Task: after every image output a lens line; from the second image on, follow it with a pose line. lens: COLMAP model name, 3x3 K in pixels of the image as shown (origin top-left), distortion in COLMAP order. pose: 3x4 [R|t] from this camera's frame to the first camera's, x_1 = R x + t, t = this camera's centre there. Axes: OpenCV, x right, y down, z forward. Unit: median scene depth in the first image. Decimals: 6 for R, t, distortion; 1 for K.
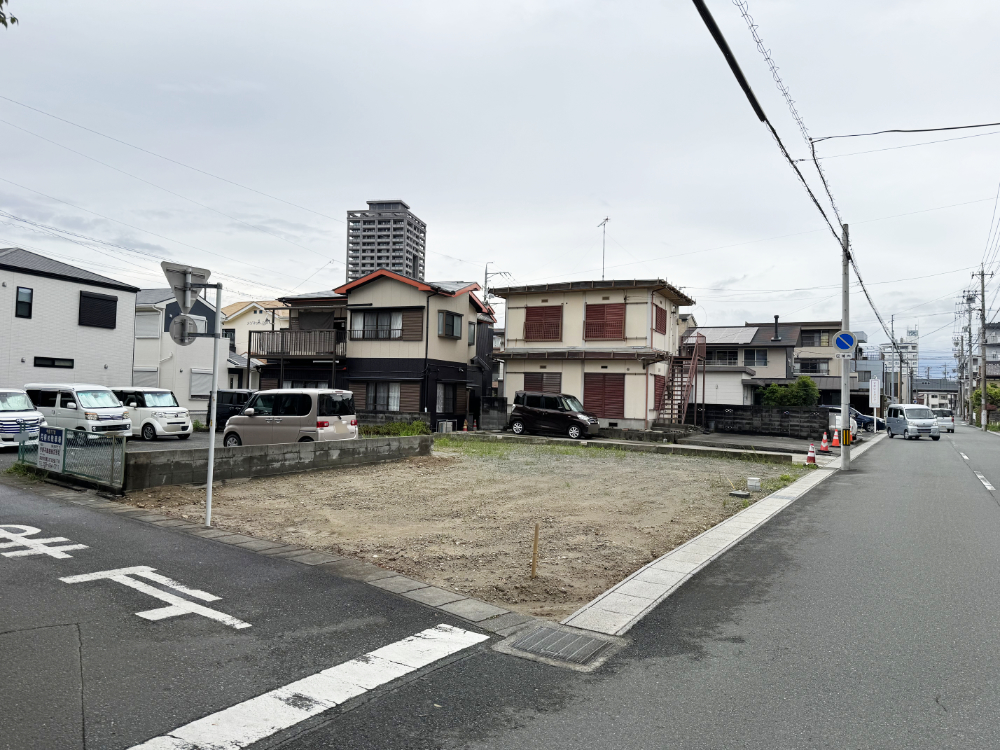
lens RADIAL K [[696.2, 0, 492.4], [0, 696.2, 371.3], [0, 0, 1]] dist [0.143765, -0.224782]
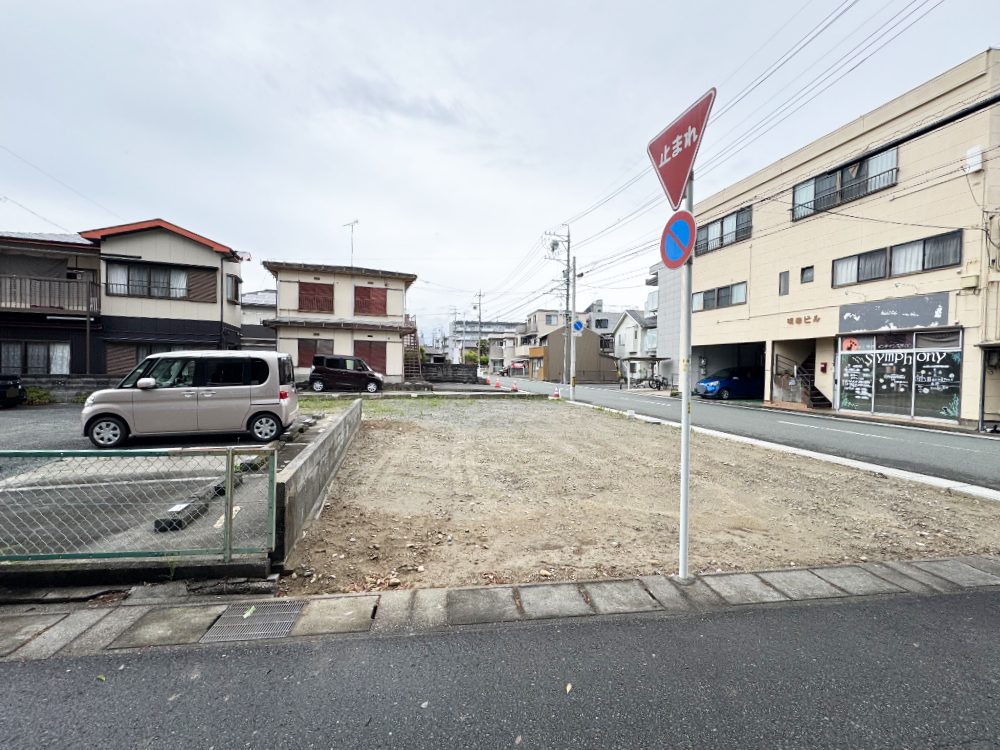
lens RADIAL K [[417.3, 0, 500.0], [0, 417.3, 375.0], [0, 0, 1]] dist [-0.001479, -0.000082]
pose [[0.692844, -0.033506, 0.720309, -0.239749], [-0.024060, 0.997290, 0.069532, 0.006928], [-0.720686, -0.065506, 0.690160, 0.274419]]
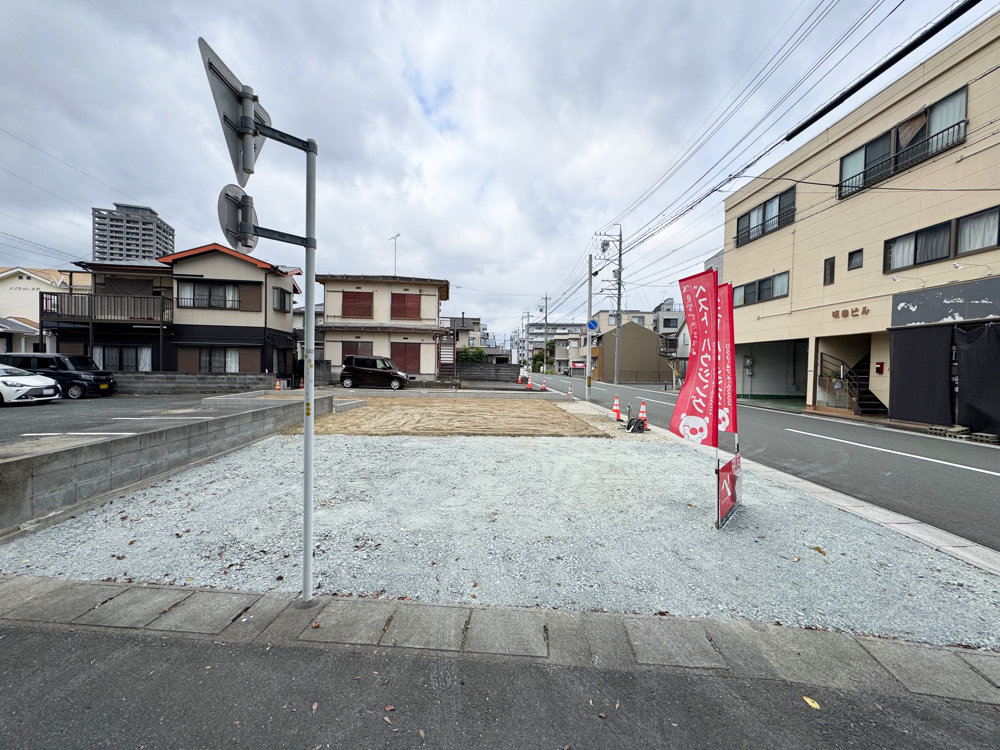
lens RADIAL K [[400.7, 0, 499.4], [0, 400.7, 370.7], [0, 0, 1]] dist [-0.001803, 0.000194]
pose [[0.829687, -0.022296, 0.557784, -0.138829], [-0.014251, 0.998030, 0.061092, 0.007305], [-0.558047, -0.058637, 0.827735, 0.210372]]
